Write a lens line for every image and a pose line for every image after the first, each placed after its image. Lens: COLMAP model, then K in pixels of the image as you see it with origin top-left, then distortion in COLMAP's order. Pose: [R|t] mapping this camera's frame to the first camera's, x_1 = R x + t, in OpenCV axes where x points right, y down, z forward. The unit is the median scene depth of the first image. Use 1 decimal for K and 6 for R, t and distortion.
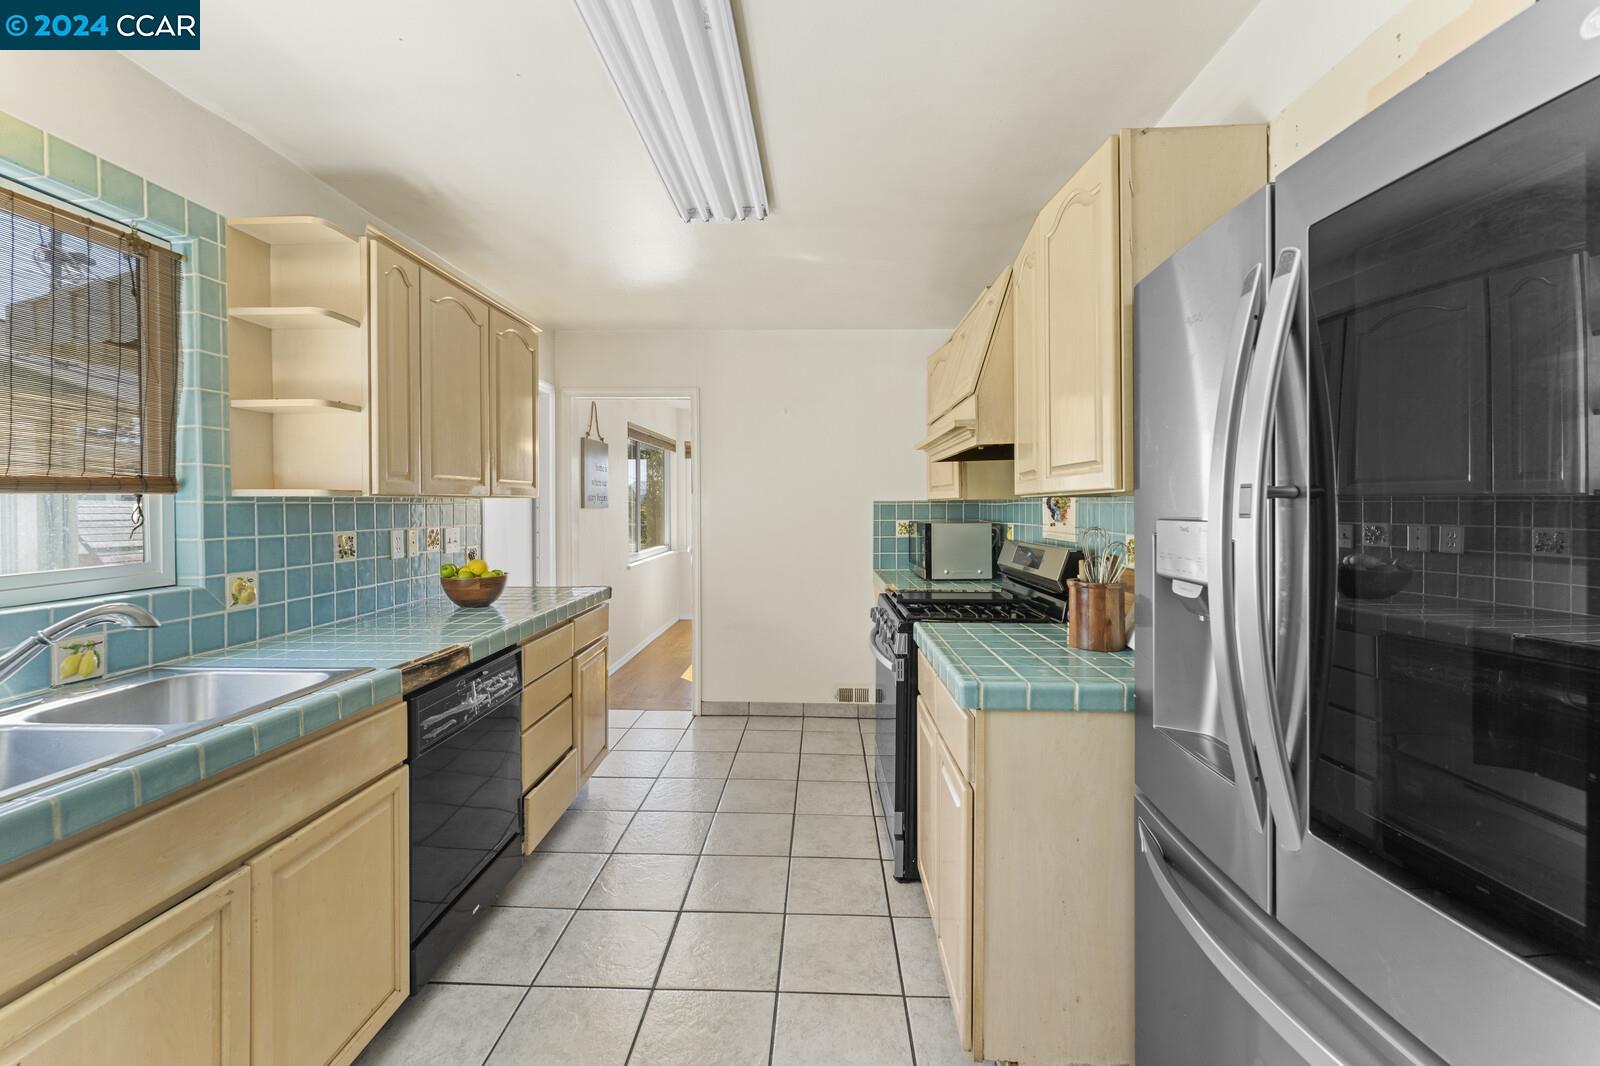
lens RADIAL K [[638.8, 0, 796.0], [0, 638.8, 523.1], [0, 0, 1]] dist [-0.000206, 0.000008]
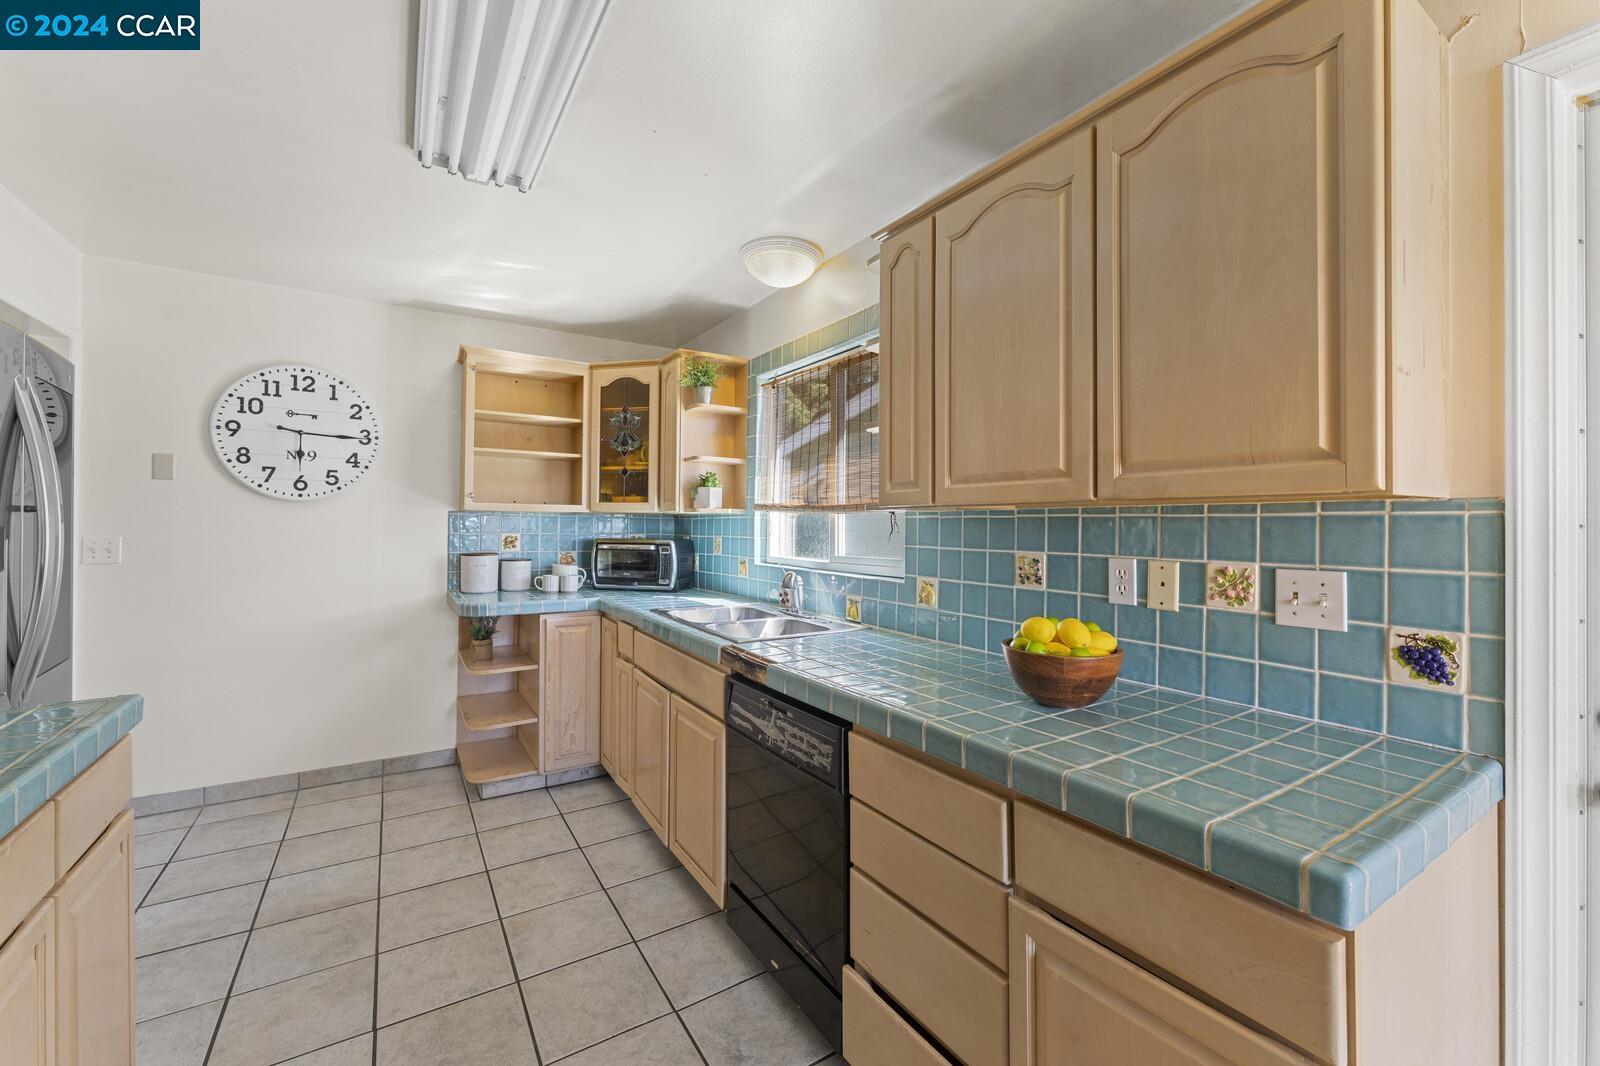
lens RADIAL K [[638.8, 0, 796.0], [0, 638.8, 523.1], [0, 0, 1]] dist [-0.000206, 0.000008]
pose [[-0.825844, 0.004497, -0.563881, -0.009014], [-0.012185, 0.999592, 0.025817, -0.040771], [0.563767, 0.028191, -0.825453, 1.523361]]
